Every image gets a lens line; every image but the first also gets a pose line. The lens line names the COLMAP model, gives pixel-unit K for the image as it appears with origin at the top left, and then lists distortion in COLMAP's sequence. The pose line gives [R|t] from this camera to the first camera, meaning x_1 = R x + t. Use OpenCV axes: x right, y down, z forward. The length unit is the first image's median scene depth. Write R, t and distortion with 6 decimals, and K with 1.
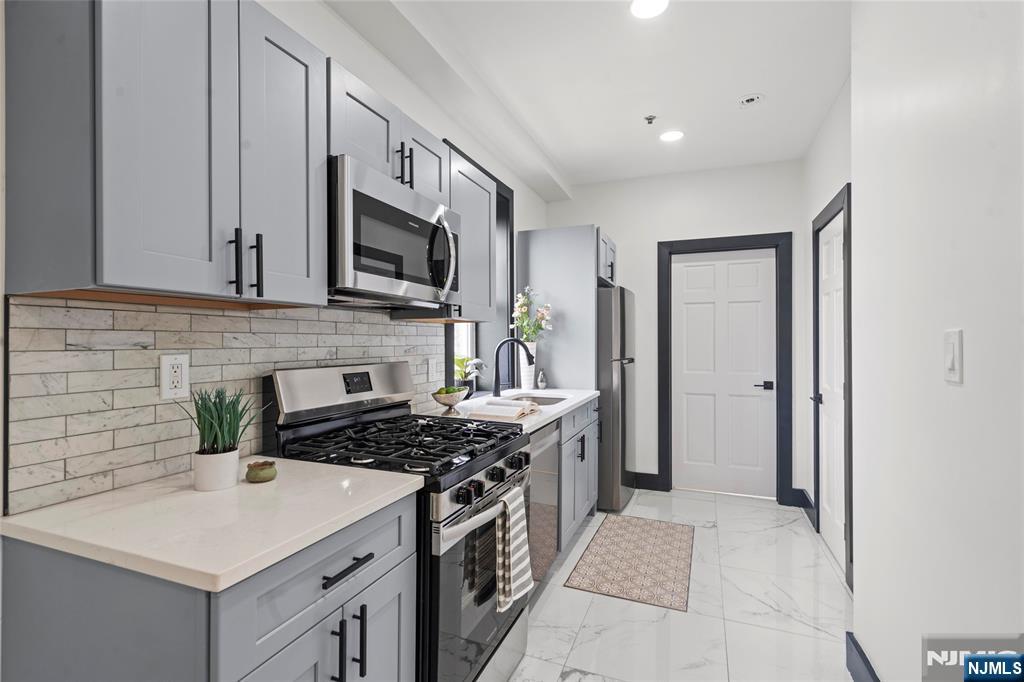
lens RADIAL K [[503.8, 0, 492.1], [0, 503.8, 341.9], [0, 0, 1]] dist [-0.001288, -0.000146]
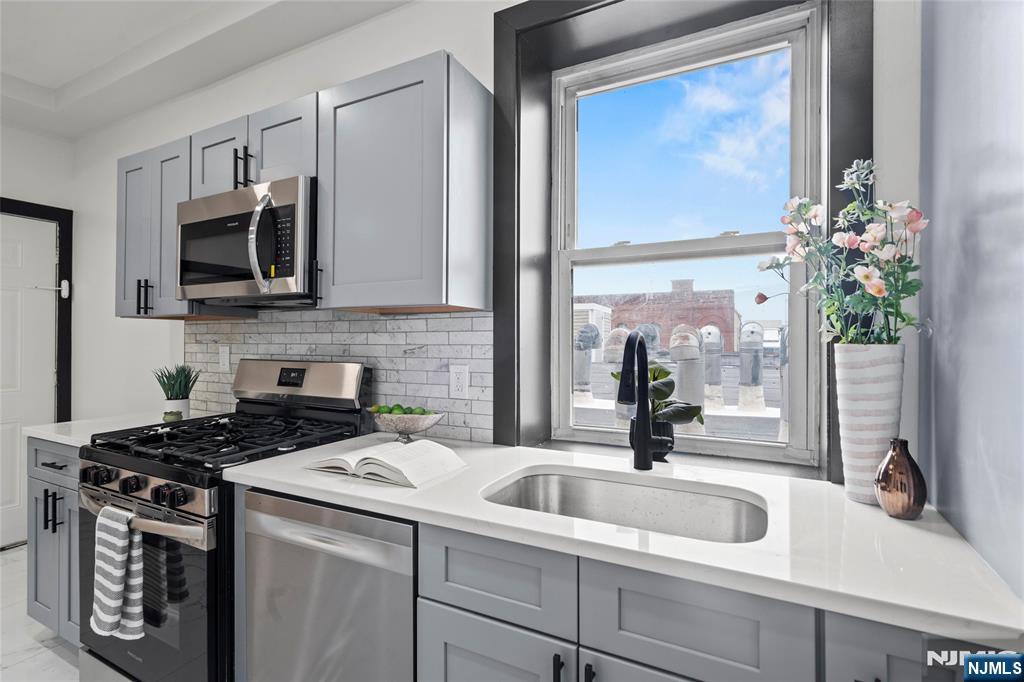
lens RADIAL K [[494.2, 0, 512.2], [0, 494.2, 335.1], [0, 0, 1]] dist [-0.002172, -0.000336]
pose [[-0.092087, -0.006461, -0.995730, 0.625890], [-0.000109, 0.999979, -0.006478, -0.002585], [0.995751, -0.000488, -0.092086, 1.319714]]
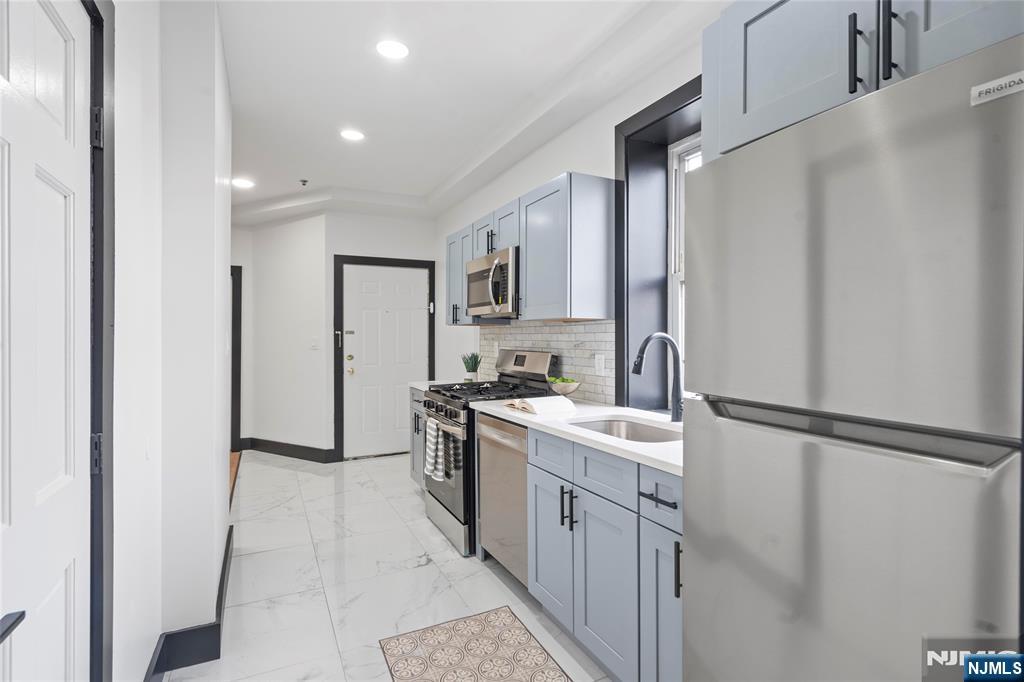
lens RADIAL K [[494.2, 0, 512.2], [0, 494.2, 335.1], [0, 0, 1]] dist [-0.002172, -0.000336]
pose [[-0.650982, 0.000220, -0.759093, 0.918036], [0.001978, 0.999997, -0.001406, -0.006390], [0.759091, -0.002417, -0.650980, 1.790196]]
